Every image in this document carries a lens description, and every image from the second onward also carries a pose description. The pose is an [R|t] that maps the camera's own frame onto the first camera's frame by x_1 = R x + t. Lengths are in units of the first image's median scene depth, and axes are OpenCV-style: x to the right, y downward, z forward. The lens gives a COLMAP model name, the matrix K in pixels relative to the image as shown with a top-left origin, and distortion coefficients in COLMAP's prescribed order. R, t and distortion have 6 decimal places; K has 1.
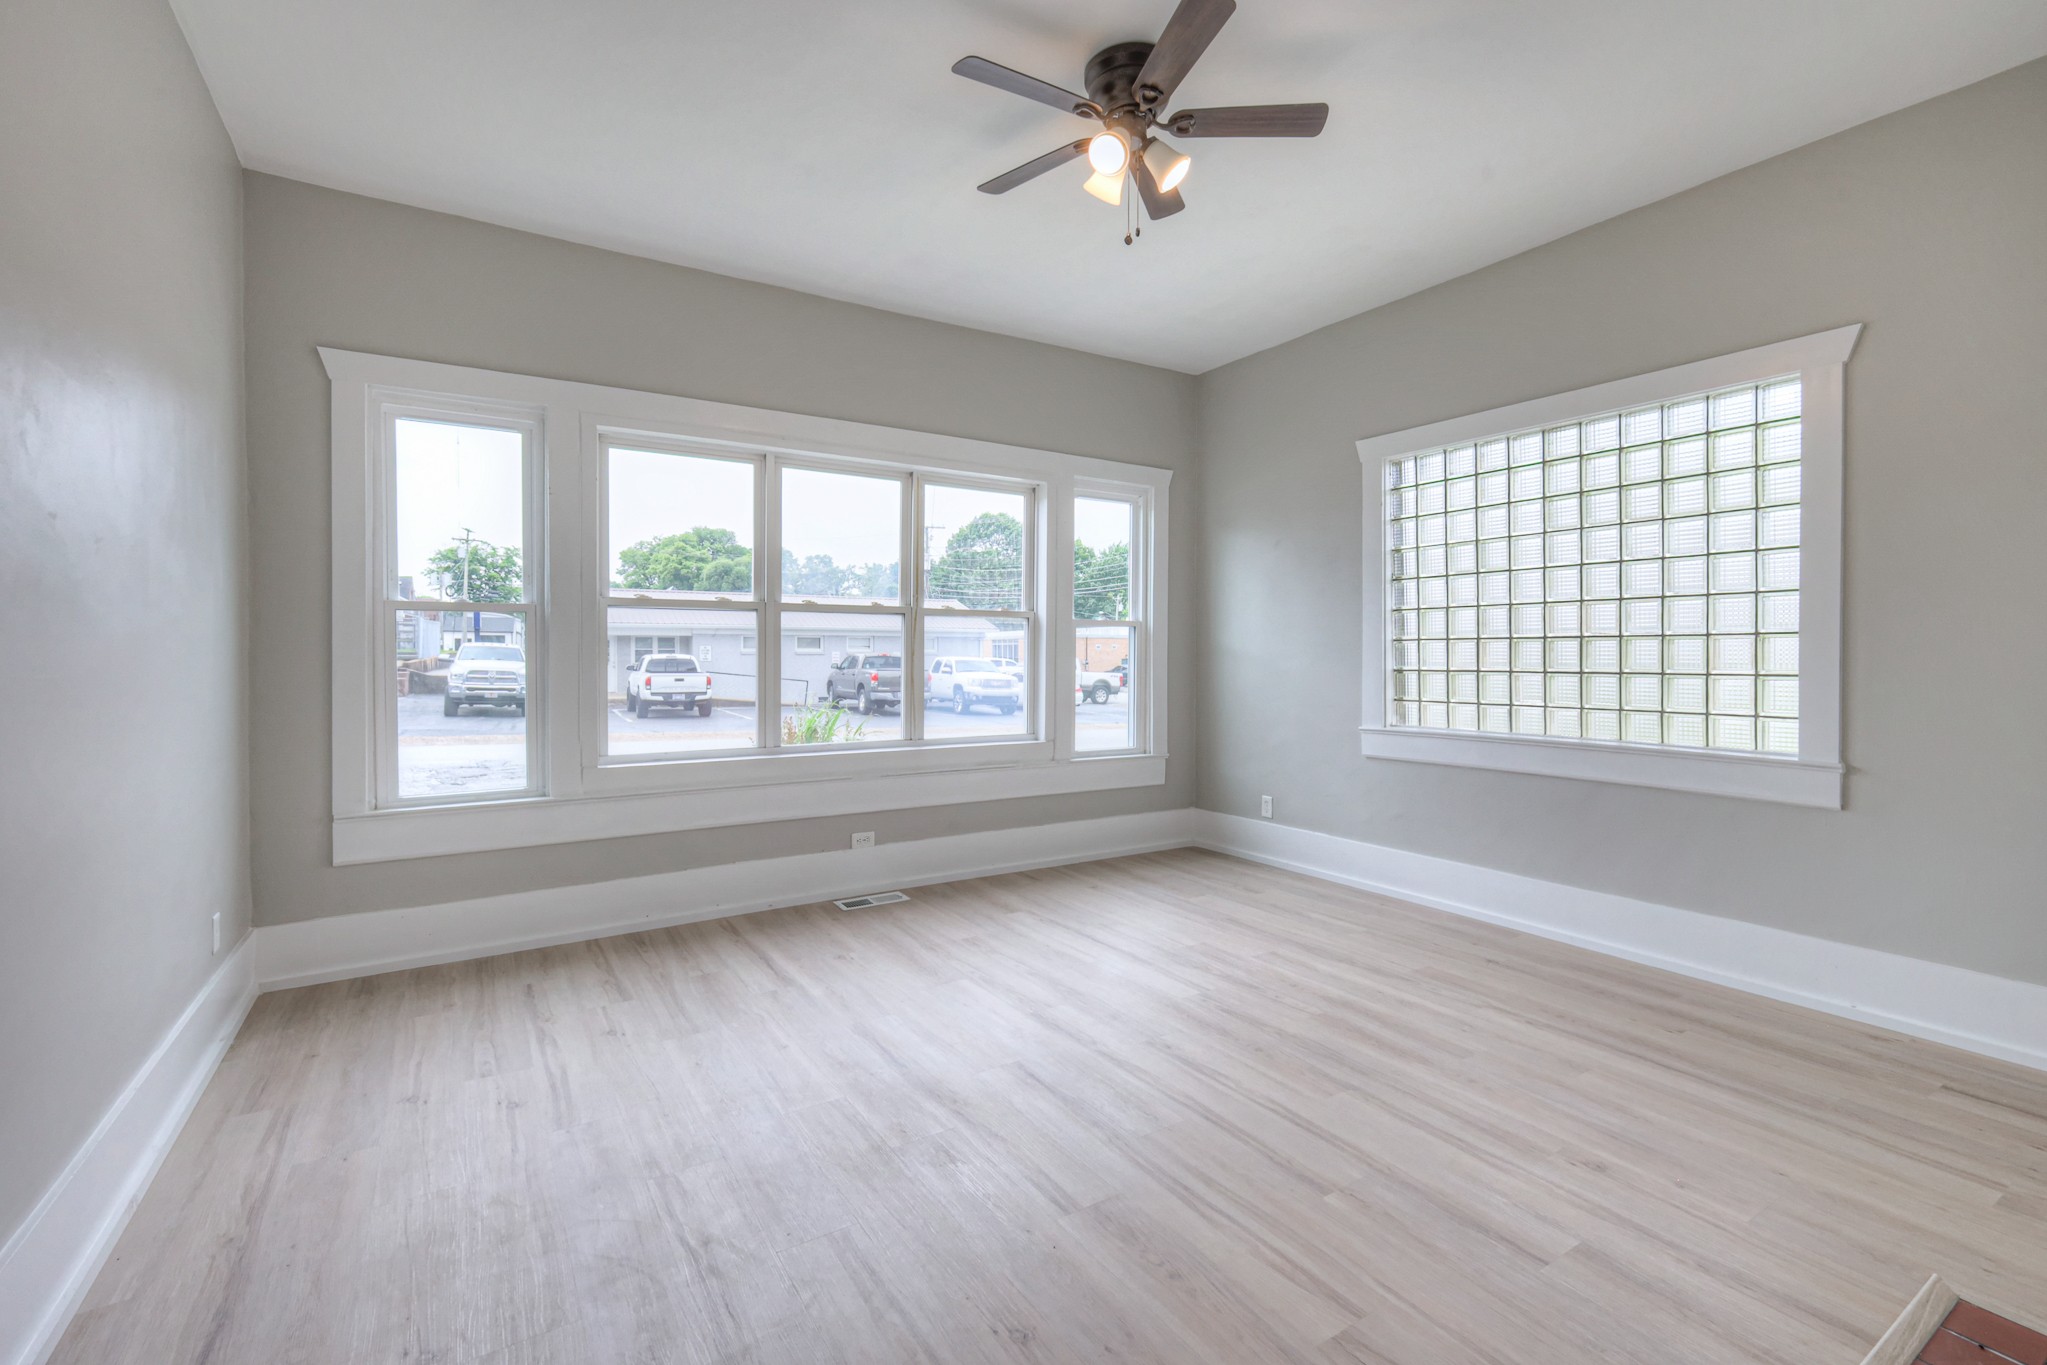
lens RADIAL K [[922.0, 0, 965.3], [0, 922.0, 658.2], [0, 0, 1]] dist [0.001185, 0.000129]
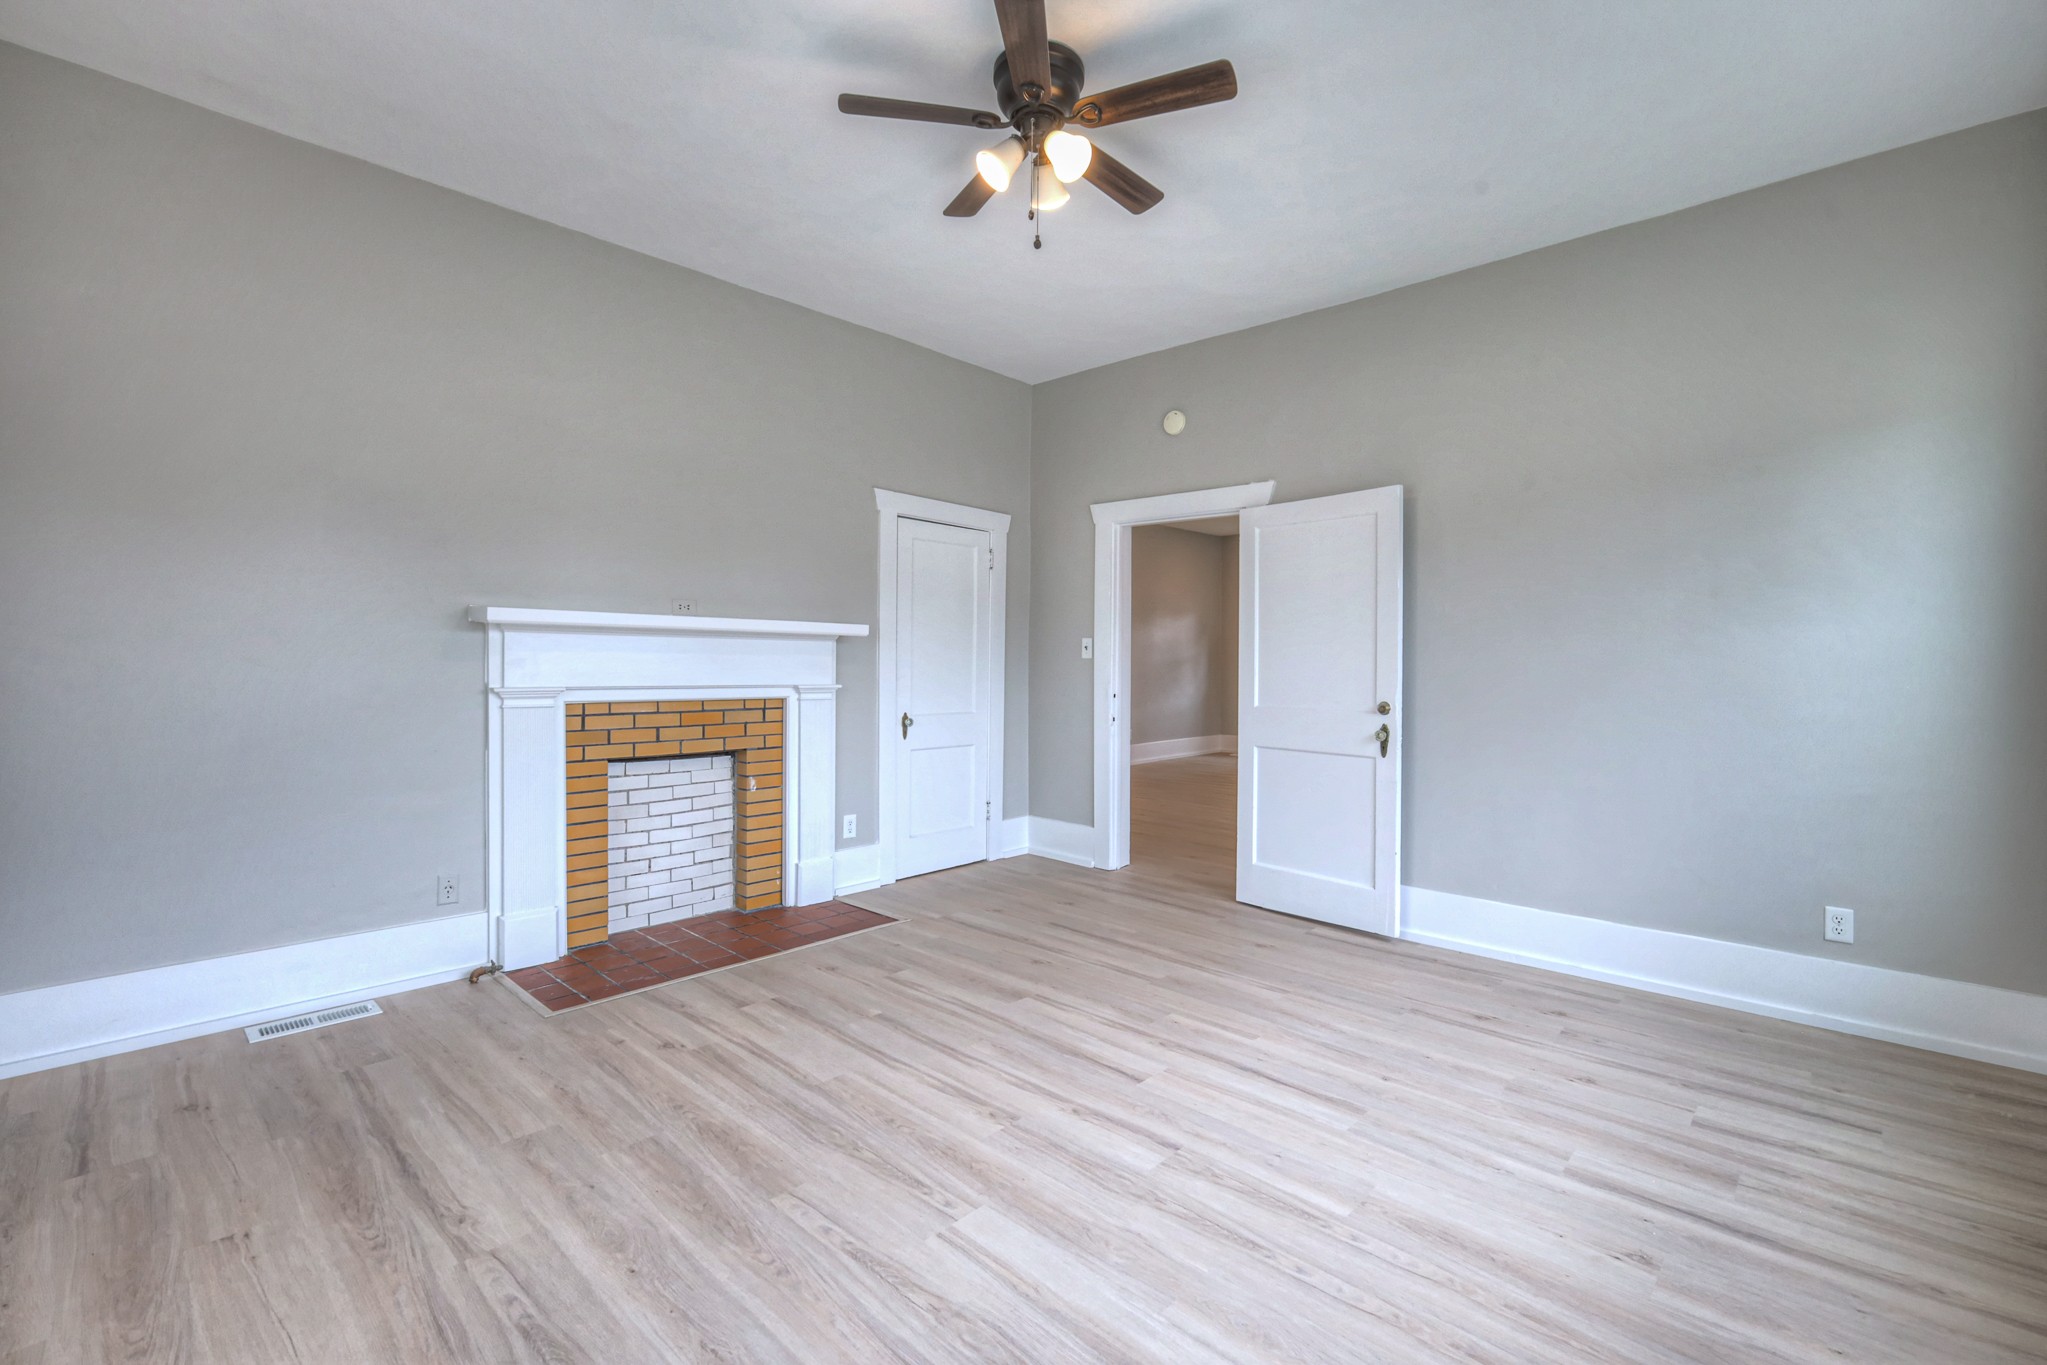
lens RADIAL K [[885.9, 0, 1023.5], [0, 885.9, 682.5], [0, 0, 1]] dist [0.001621, -0.000024]
pose [[-0.952423, -0.002400, -0.304769, 0.458896], [-0.009247, 0.999736, 0.021026, 0.000815], [0.304638, 0.022843, -0.952194, 1.839666]]
